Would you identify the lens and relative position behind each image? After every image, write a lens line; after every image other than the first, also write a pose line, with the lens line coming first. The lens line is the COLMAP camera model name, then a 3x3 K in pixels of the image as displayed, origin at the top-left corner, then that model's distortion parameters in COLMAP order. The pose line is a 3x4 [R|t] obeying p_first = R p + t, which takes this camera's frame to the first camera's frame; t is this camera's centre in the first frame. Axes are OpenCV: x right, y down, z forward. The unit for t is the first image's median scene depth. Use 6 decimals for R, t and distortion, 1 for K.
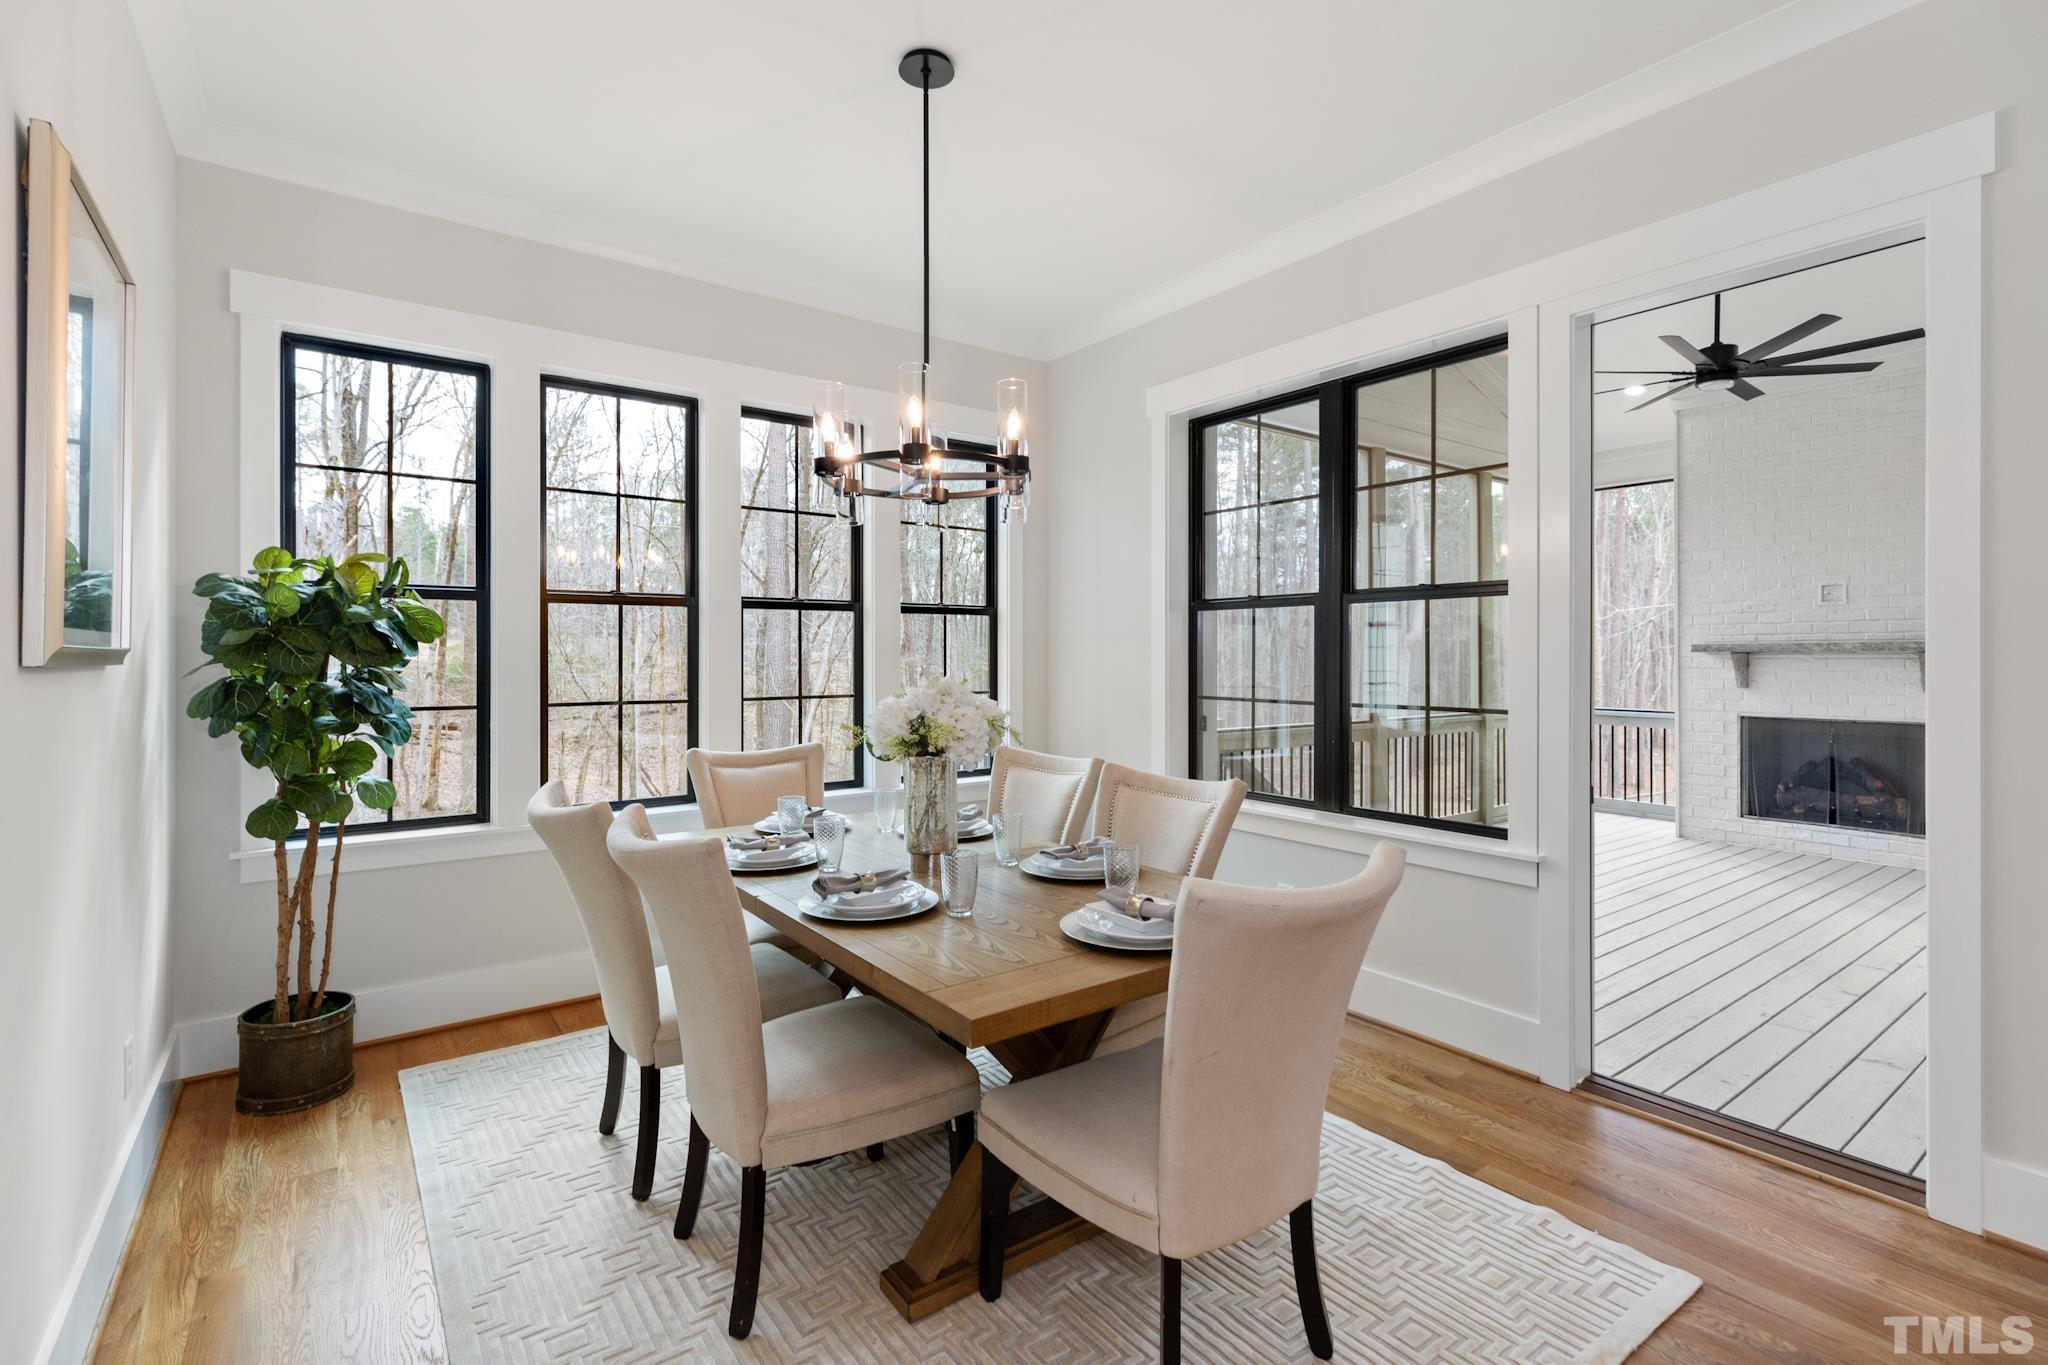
lens RADIAL K [[949.2, 0, 1019.2], [0, 949.2, 674.9], [0, 0, 1]] dist [0.034480, 0.000170]
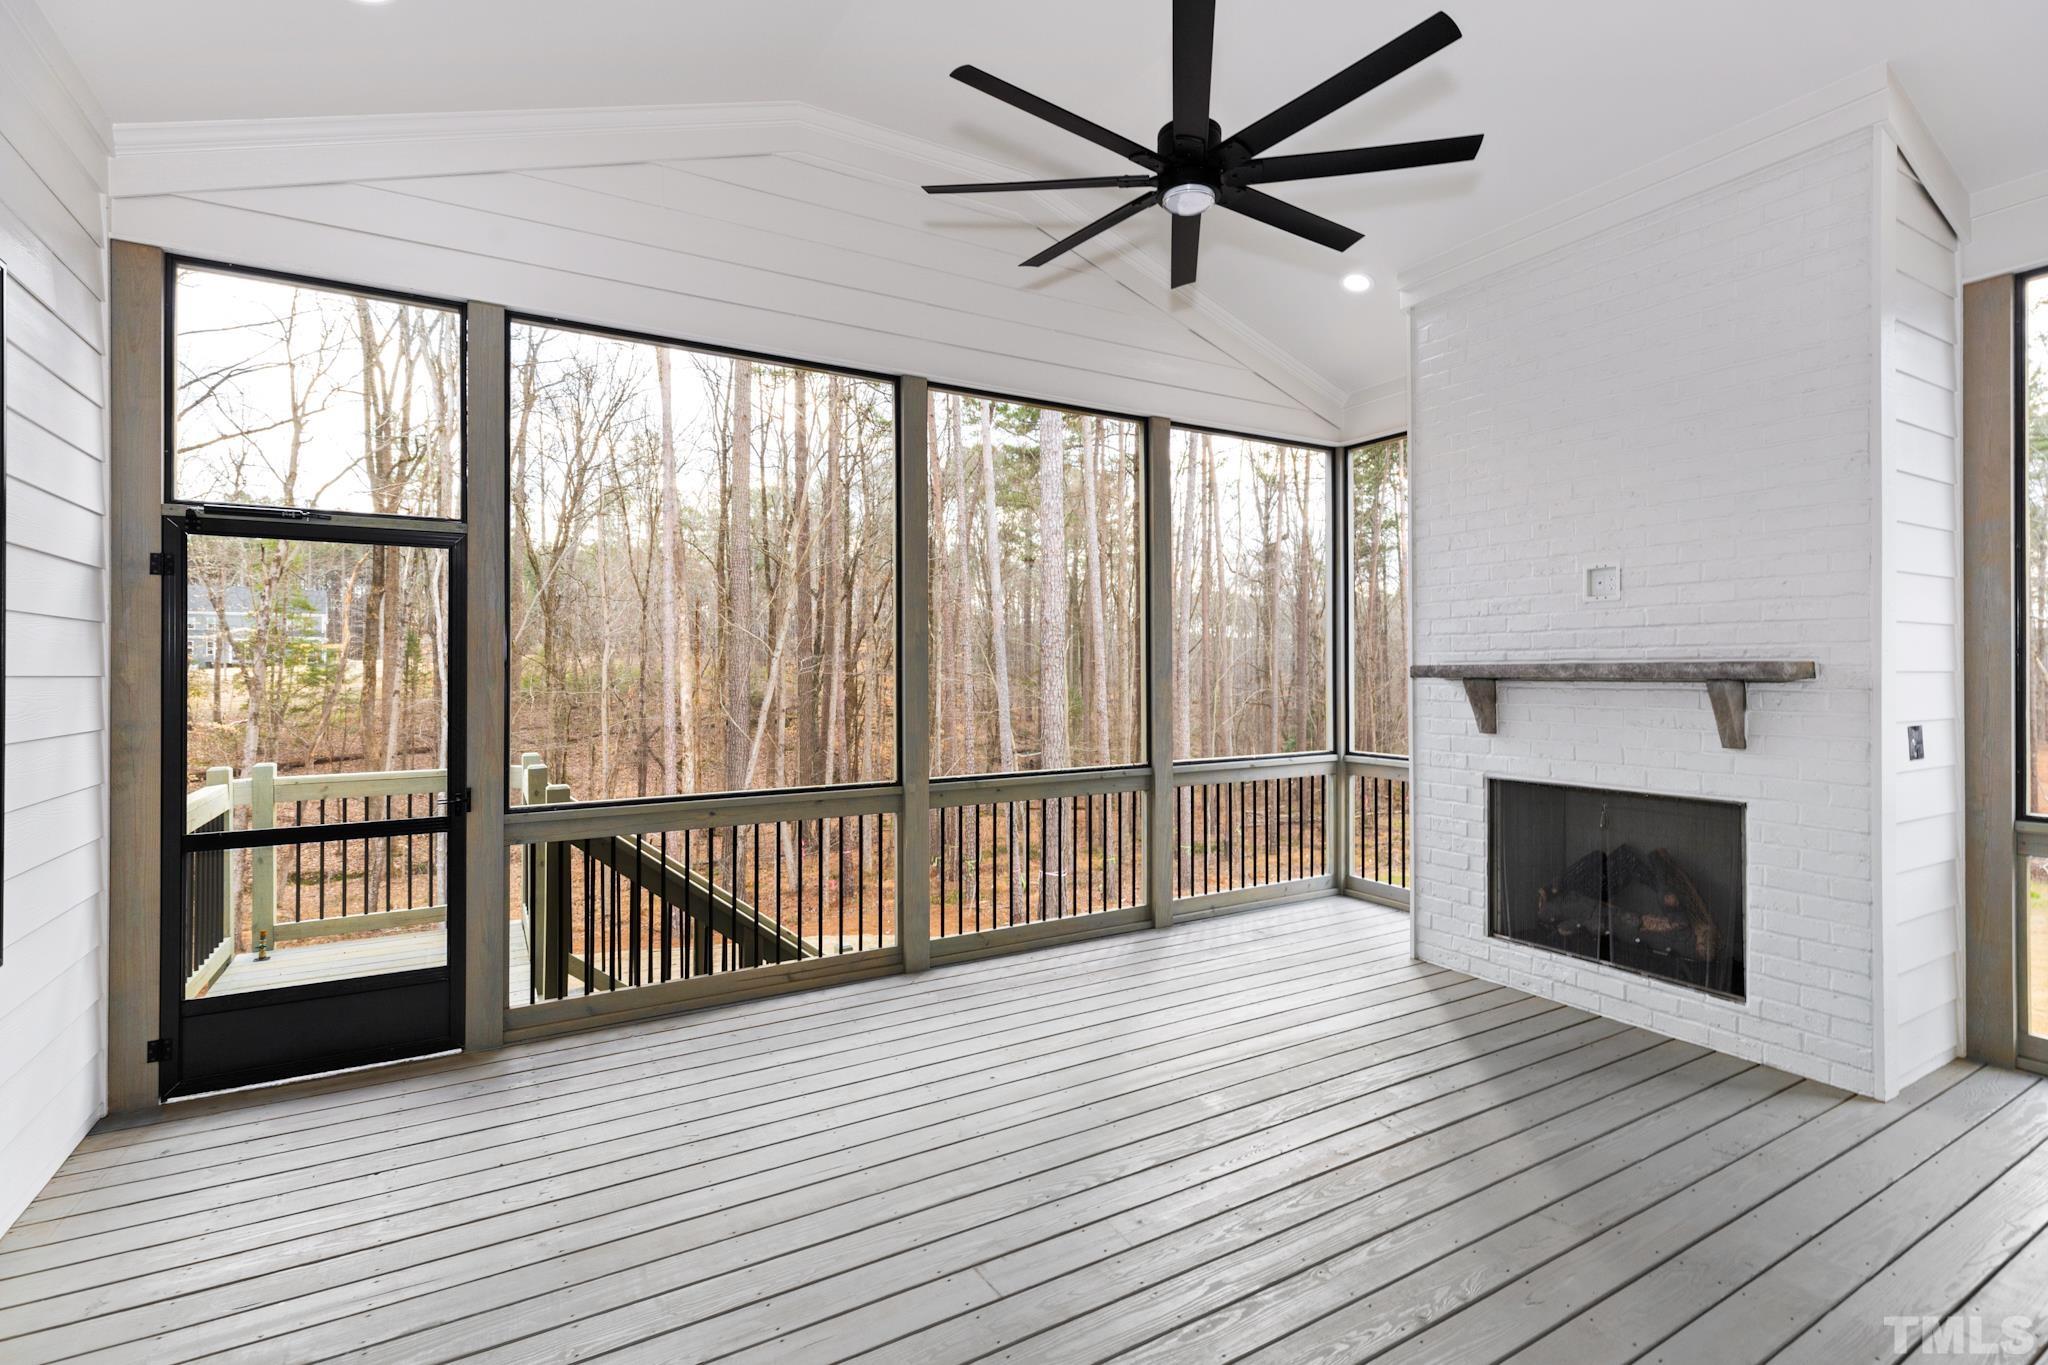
lens RADIAL K [[949.2, 0, 1022.8], [0, 949.2, 680.7], [0, 0, 1]] dist [0.034480, 0.000170]
pose [[0.993261, -0.001694, -0.115889, 0.522543], [0.001889, 0.999997, 0.001577, -0.023257], [0.115886, -0.001785, 0.993261, 0.342369]]
